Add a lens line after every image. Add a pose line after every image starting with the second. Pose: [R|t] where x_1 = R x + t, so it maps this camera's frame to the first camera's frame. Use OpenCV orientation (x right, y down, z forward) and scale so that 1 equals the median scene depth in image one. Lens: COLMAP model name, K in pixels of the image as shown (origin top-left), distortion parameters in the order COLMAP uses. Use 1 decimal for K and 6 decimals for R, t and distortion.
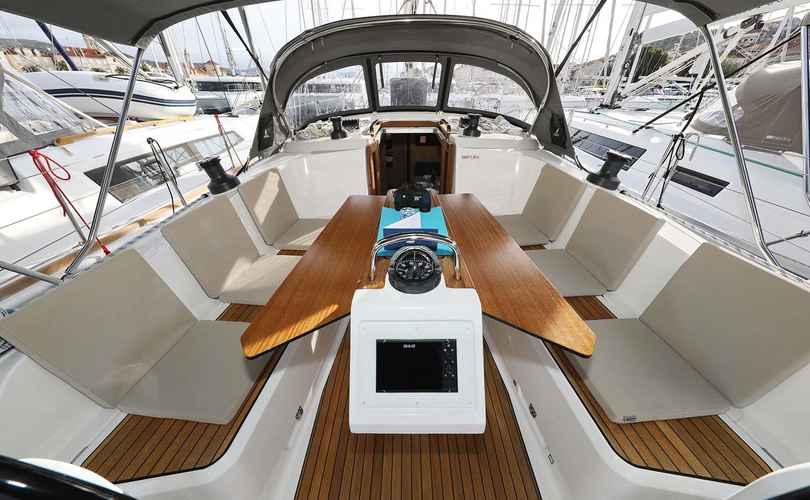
lens RADIAL K [[289.2, 0, 406.1], [0, 289.2, 253.3], [0, 0, 1]] dist [-0.001815, -0.000799]
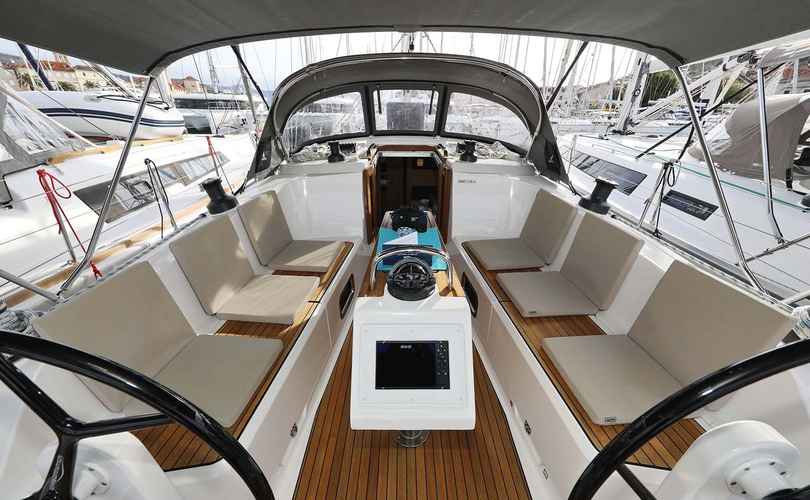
lens RADIAL K [[329.0, 0, 405.0], [0, 329.0, 253.3], [0, 0, 1]] dist [0.000808, 0.000683]
pose [[0.999881, 0.009604, 0.012098, -0.004463], [-0.008296, 0.994555, -0.103881, 0.036238], [-0.013030, 0.103768, 0.994516, -0.109326]]
